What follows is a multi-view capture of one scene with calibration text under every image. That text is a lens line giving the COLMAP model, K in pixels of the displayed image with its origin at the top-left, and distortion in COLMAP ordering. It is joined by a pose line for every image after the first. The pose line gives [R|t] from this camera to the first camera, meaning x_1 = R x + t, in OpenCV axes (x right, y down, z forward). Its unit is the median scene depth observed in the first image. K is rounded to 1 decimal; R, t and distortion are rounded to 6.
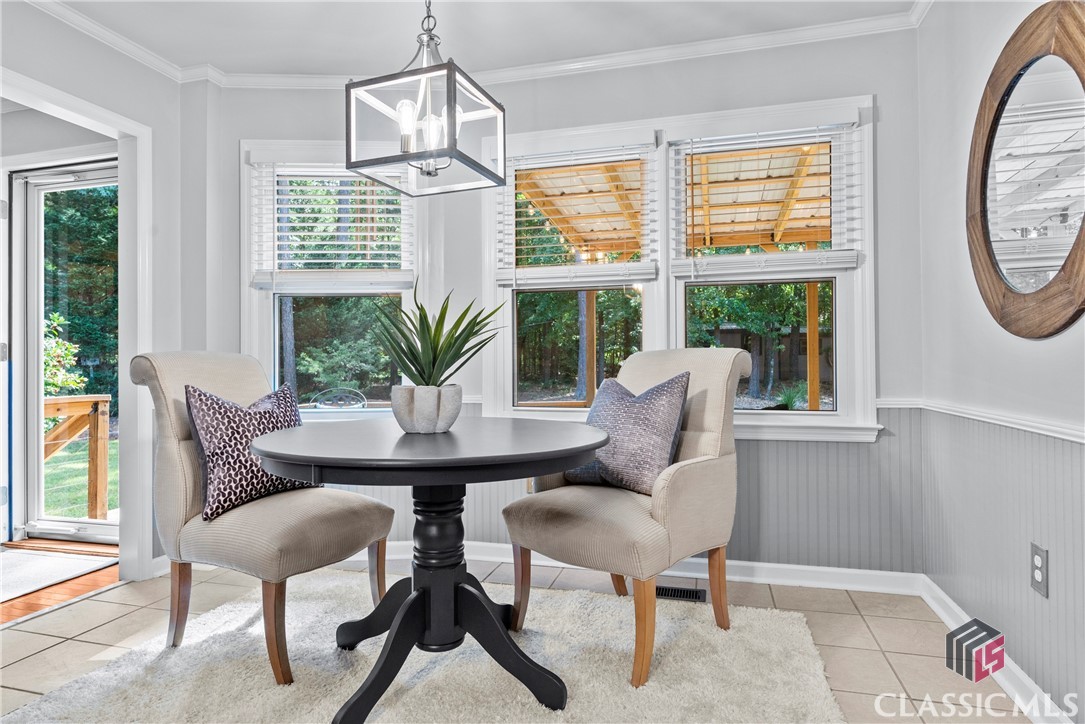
lens RADIAL K [[623.0, 0, 544.6], [0, 623.0, 357.8], [0, 0, 1]] dist [-0.010015, 0.003609]
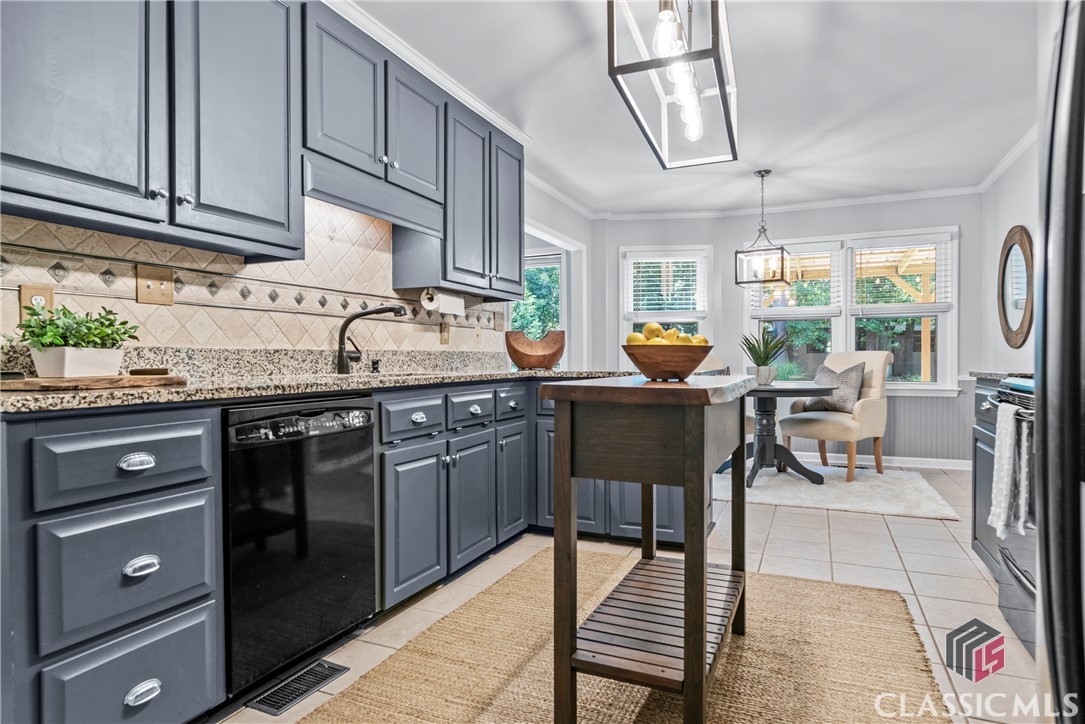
lens RADIAL K [[623.0, 0, 539.2], [0, 623.0, 368.4], [0, 0, 1]] dist [-0.010015, 0.003609]
pose [[0.988447, 0.004798, -0.151488, -0.507987], [-0.001124, 0.999703, 0.024328, -0.006050], [0.151560, -0.023876, 0.988160, -1.202301]]
